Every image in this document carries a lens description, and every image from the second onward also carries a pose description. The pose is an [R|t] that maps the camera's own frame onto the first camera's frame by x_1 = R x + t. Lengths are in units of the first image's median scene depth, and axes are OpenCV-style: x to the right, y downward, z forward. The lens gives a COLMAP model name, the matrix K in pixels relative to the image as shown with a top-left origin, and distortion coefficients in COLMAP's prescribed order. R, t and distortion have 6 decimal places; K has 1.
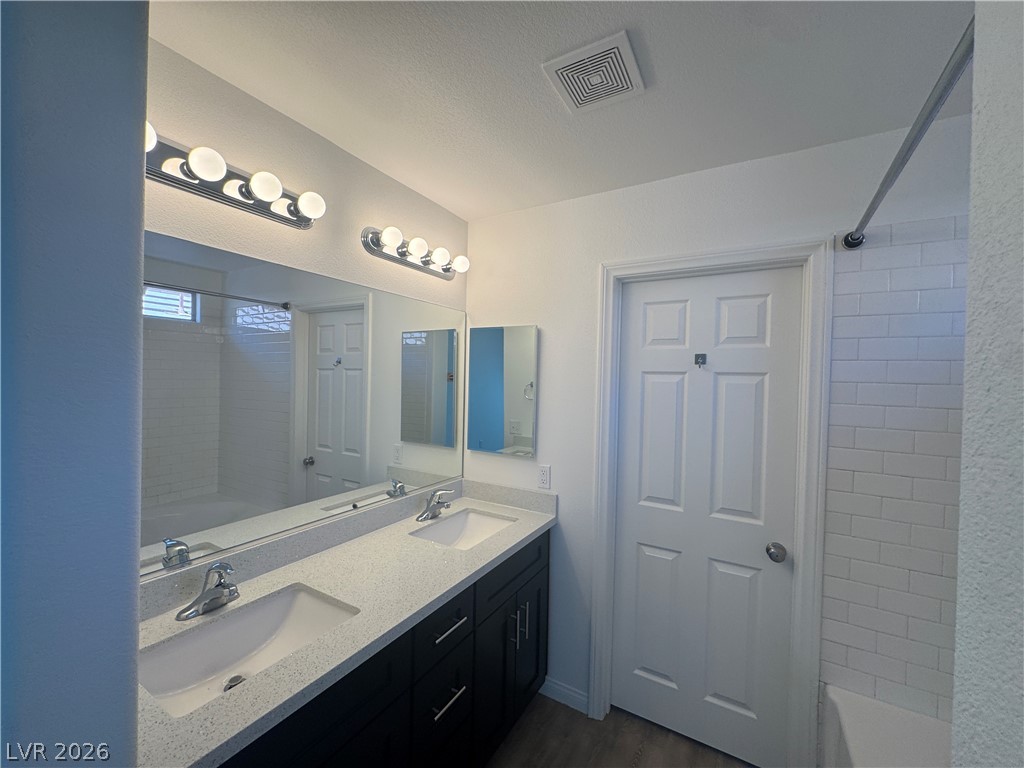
lens RADIAL K [[411.0, 0, 511.0], [0, 411.0, 384.0], [0, 0, 1]] dist [-0.005979, 0.000974]
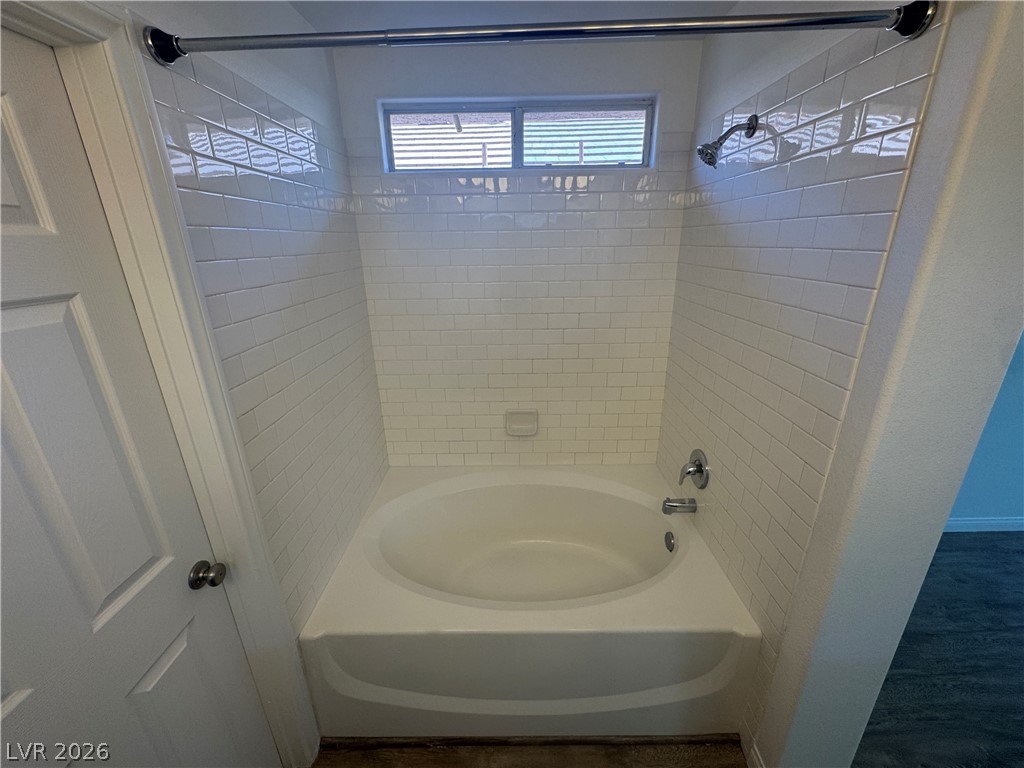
lens RADIAL K [[411.0, 0, 515.5], [0, 411.0, 383.6], [0, 0, 1]] dist [-0.005979, 0.000974]
pose [[-0.498974, -0.302999, 0.811921, -0.024134], [0.015763, 0.933558, 0.358080, -0.089398], [-0.866473, 0.191471, -0.461045, 0.801371]]
